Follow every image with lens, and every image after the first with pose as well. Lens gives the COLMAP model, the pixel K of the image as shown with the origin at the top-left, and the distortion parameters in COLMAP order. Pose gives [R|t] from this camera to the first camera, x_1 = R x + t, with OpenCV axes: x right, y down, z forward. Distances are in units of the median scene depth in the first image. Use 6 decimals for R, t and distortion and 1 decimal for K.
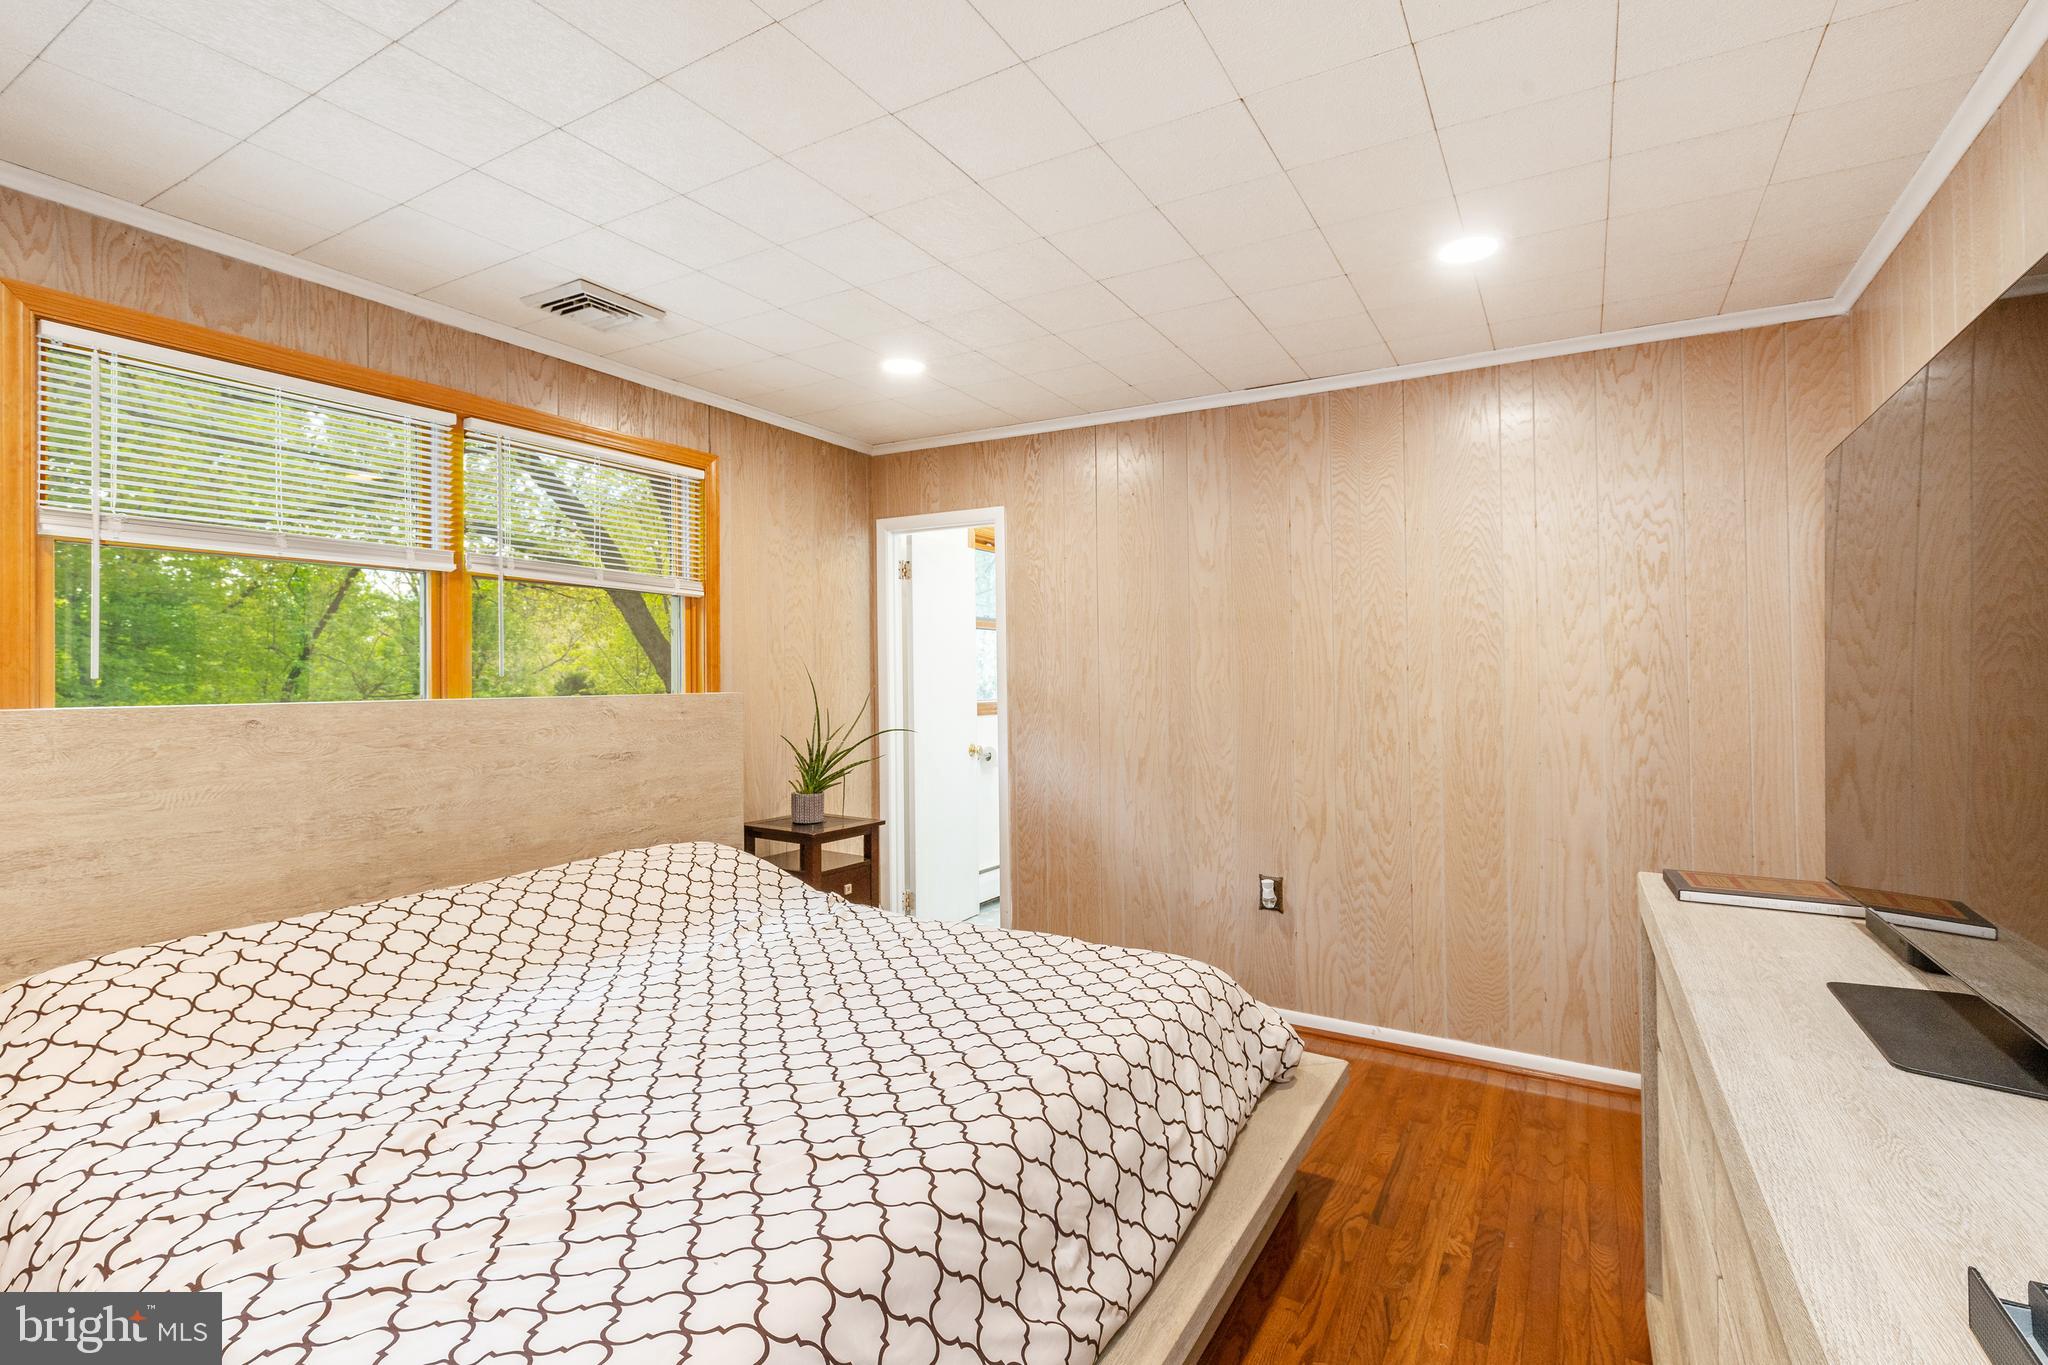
lens RADIAL K [[938.2, 0, 1026.0], [0, 938.2, 672.0], [0, 0, 1]] dist [0.001855, 0.000088]
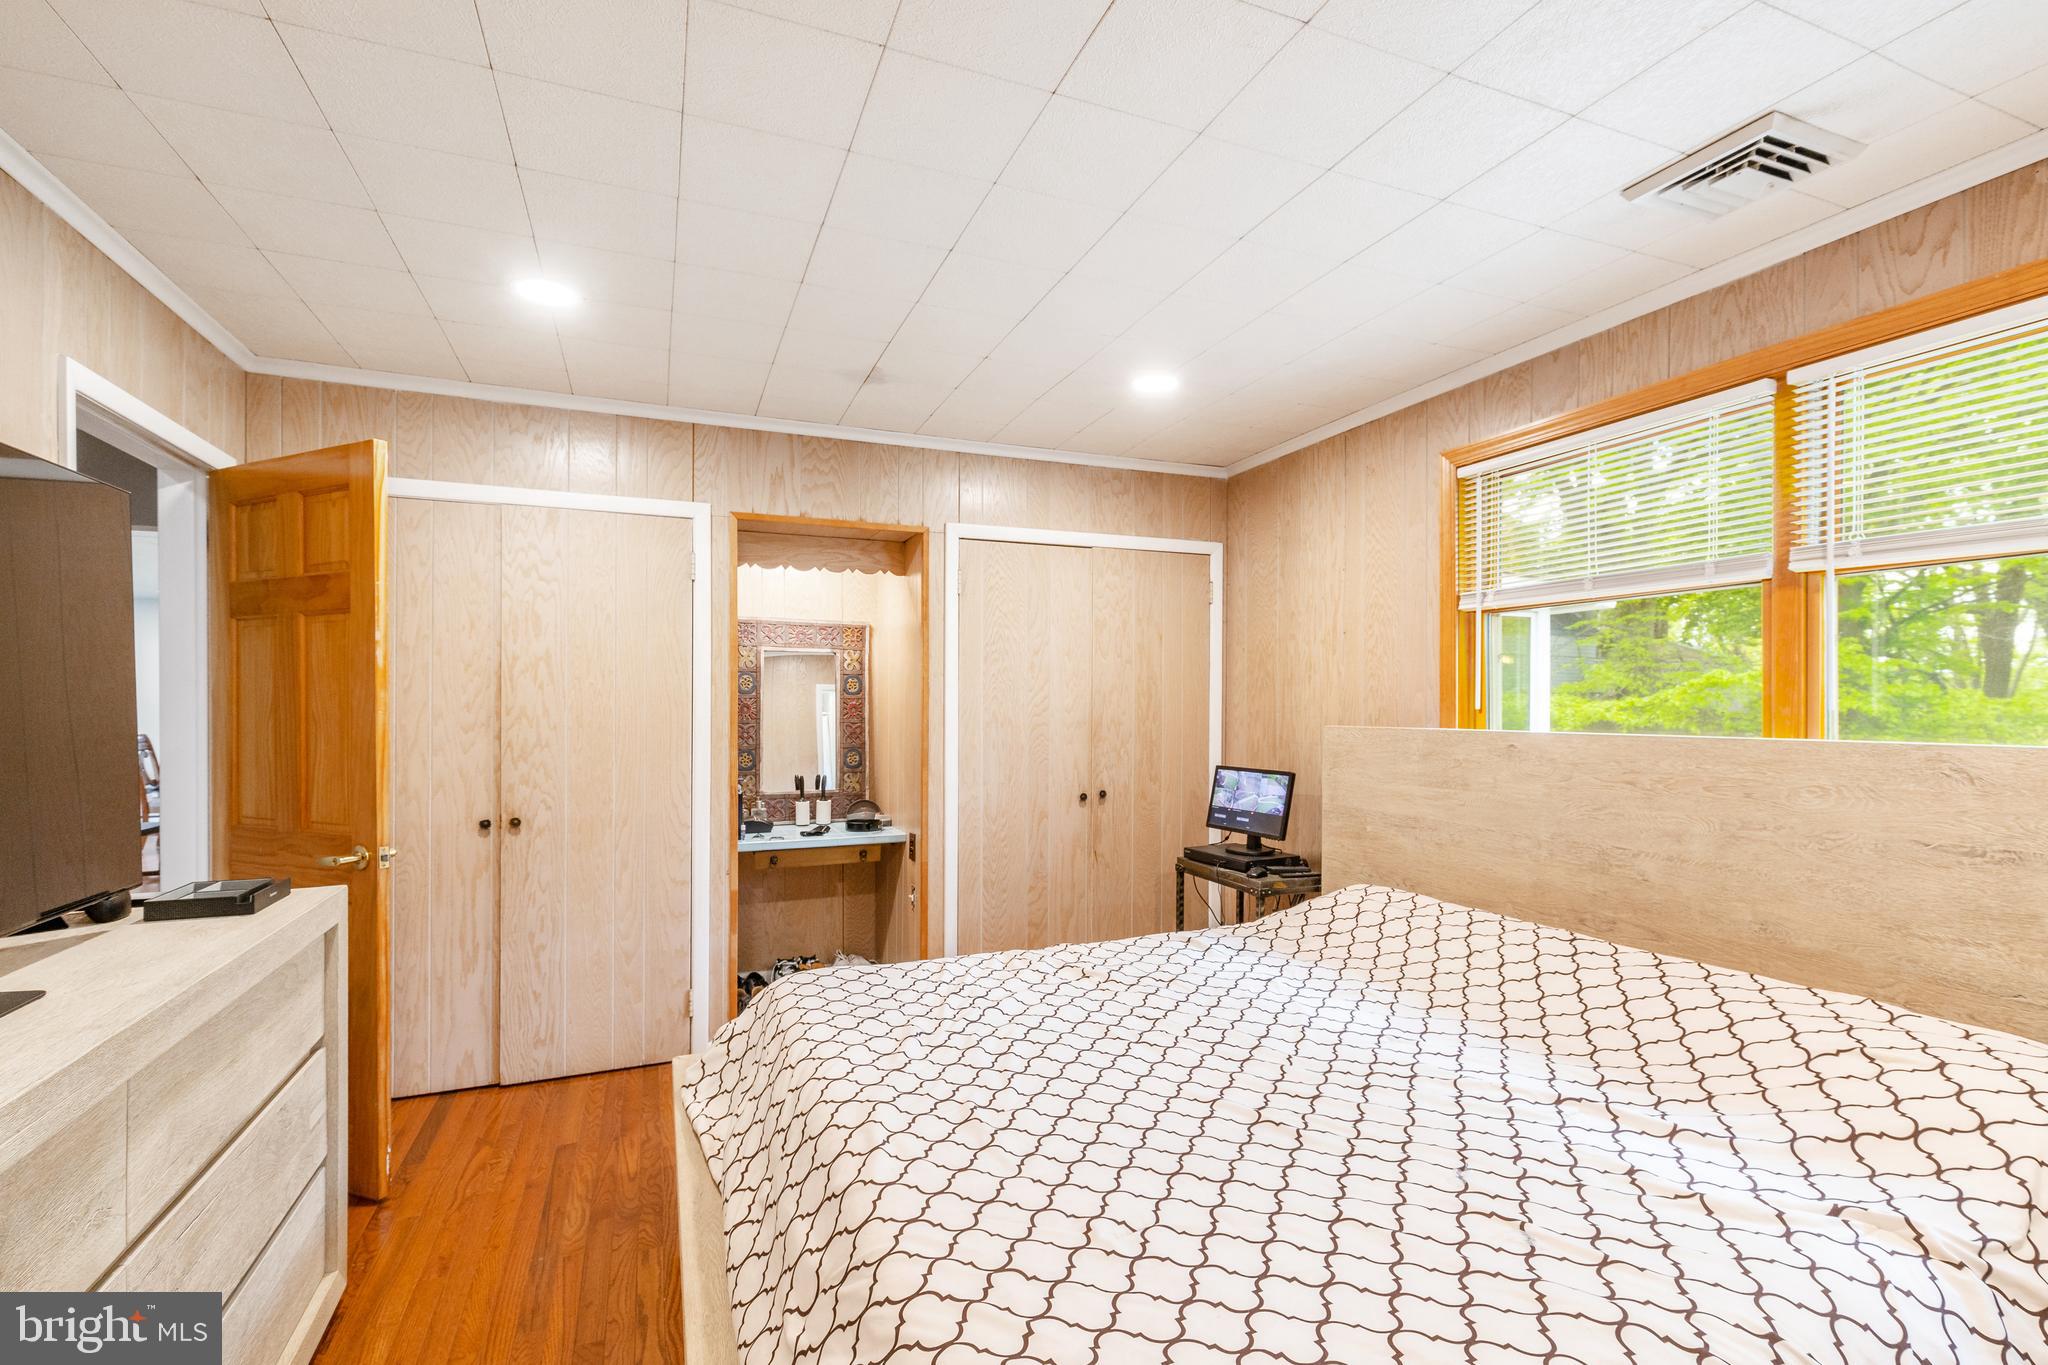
lens RADIAL K [[938.2, 0, 1019.5], [0, 938.2, 713.2], [0, 0, 1]] dist [0.001855, 0.000088]
pose [[-0.612174, 0.011855, -0.790634, 0.442382], [0.005183, 0.999926, 0.010980, -0.004406], [0.790706, 0.002624, -0.612190, 1.072725]]
